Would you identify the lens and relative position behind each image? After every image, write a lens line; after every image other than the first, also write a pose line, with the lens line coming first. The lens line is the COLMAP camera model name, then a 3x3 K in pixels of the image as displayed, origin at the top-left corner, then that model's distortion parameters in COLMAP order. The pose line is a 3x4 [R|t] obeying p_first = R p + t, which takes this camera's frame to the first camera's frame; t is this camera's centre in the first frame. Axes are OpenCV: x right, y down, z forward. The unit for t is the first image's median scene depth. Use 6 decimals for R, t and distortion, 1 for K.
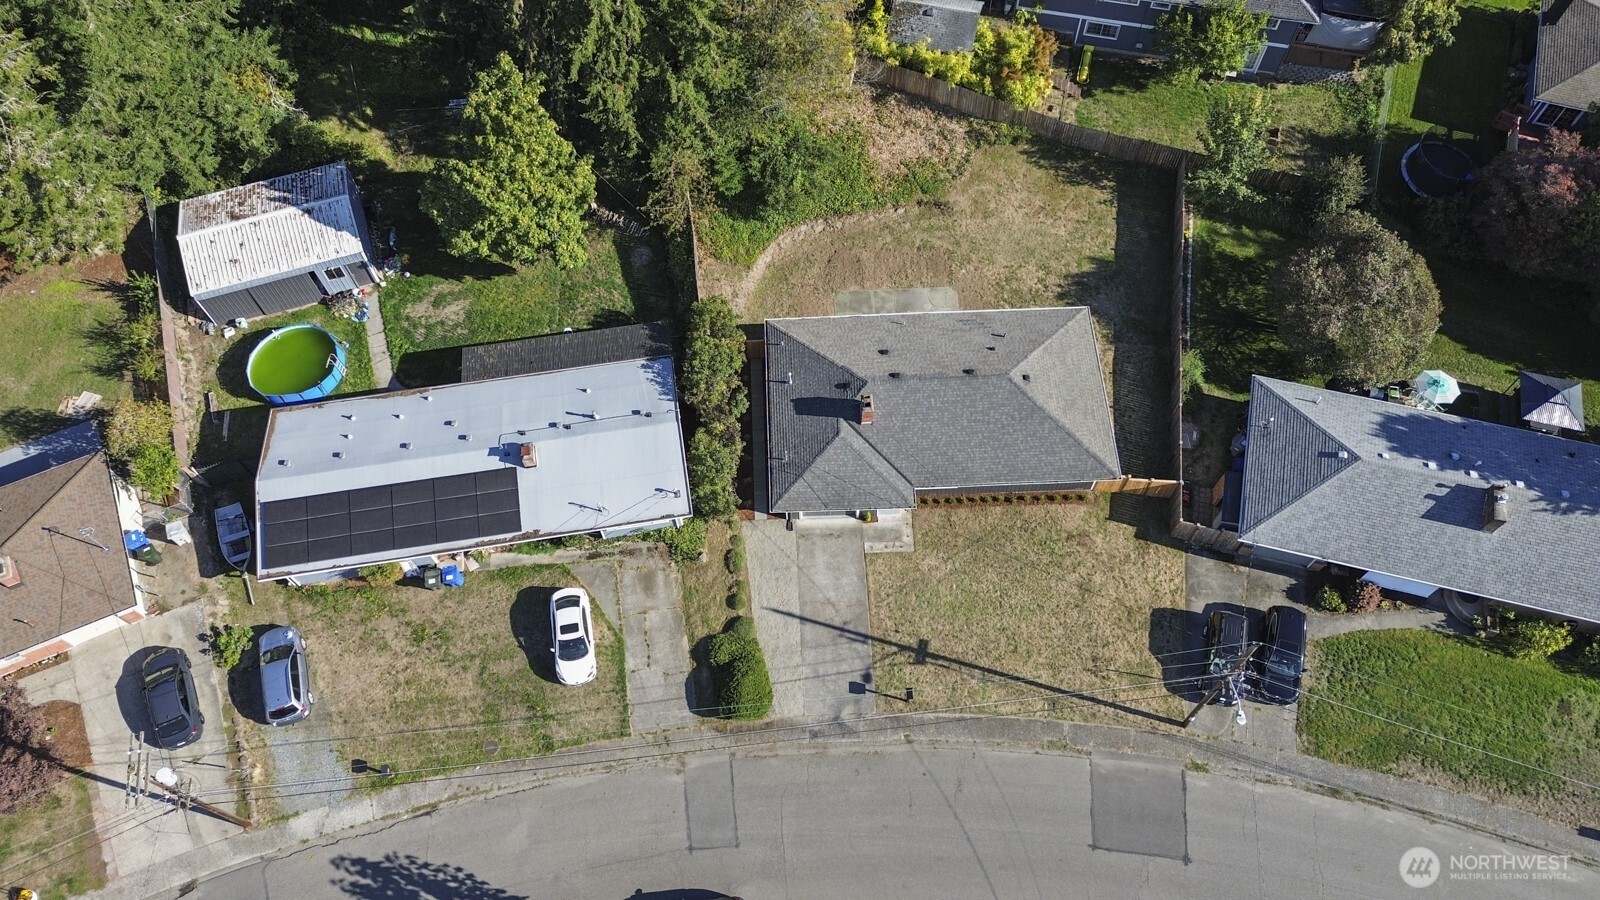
lens RADIAL K [[1069.1, 0, 800.0], [0, 1069.1, 450.0], [0, 0, 1]] dist [0.043217, 0.000504]
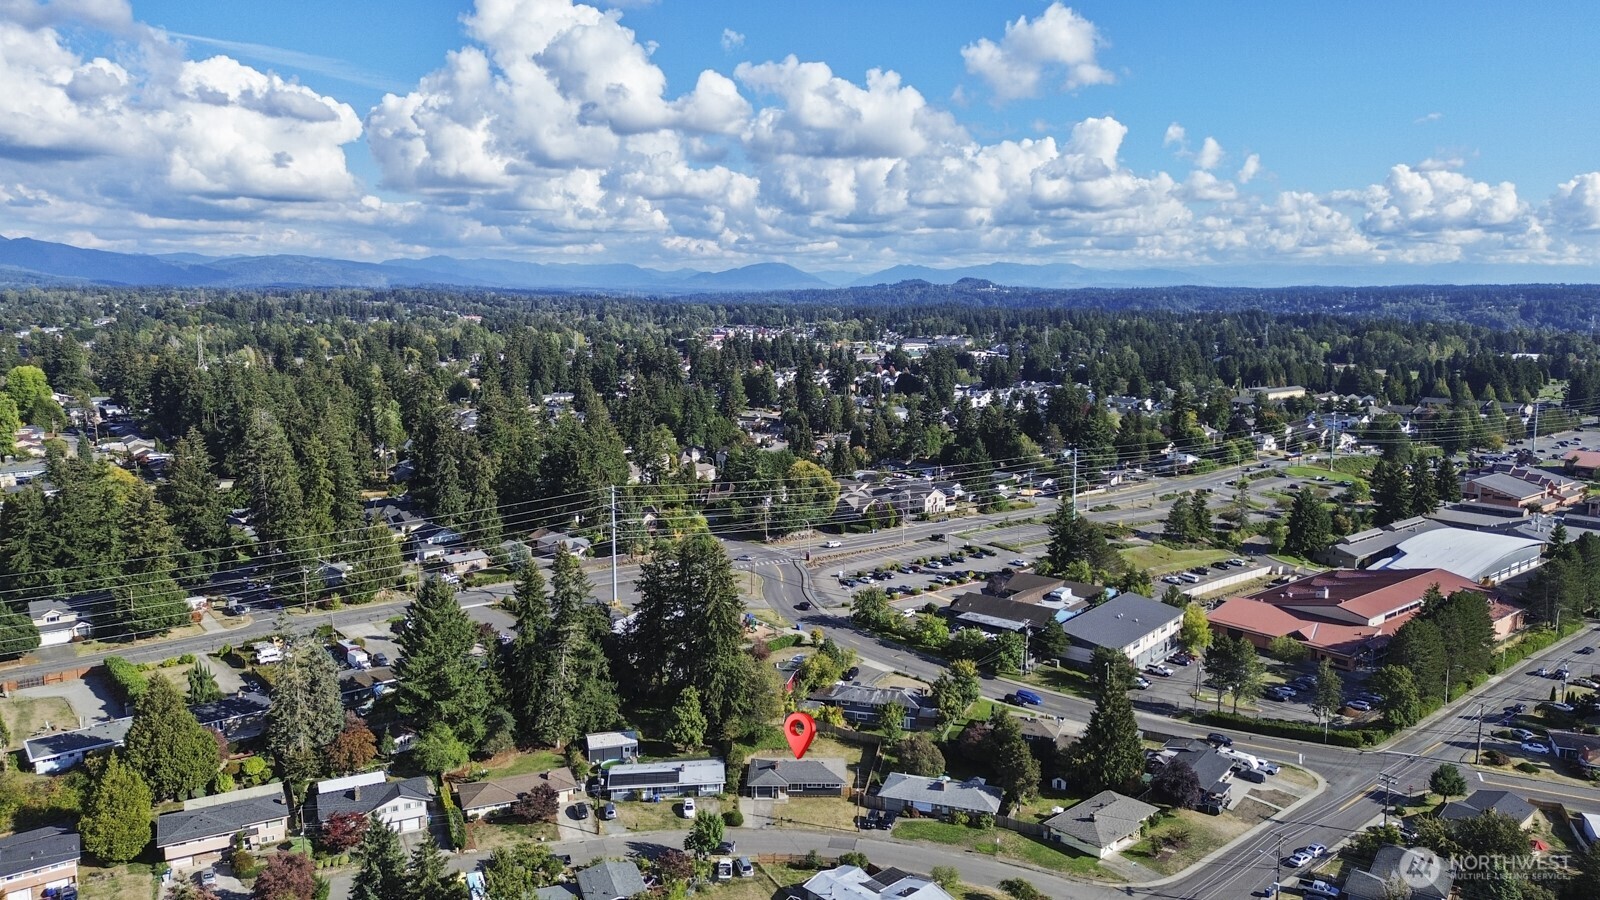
lens RADIAL K [[1069.1, 0, 800.0], [0, 1069.1, 450.0], [0, 0, 1]] dist [0.043217, 0.000504]
pose [[0.998671, 0.019003, -0.047901, 0.293563], [-0.049974, 0.584026, -0.810195, 2.268922], [0.012579, 0.811512, 0.584200, -1.973661]]
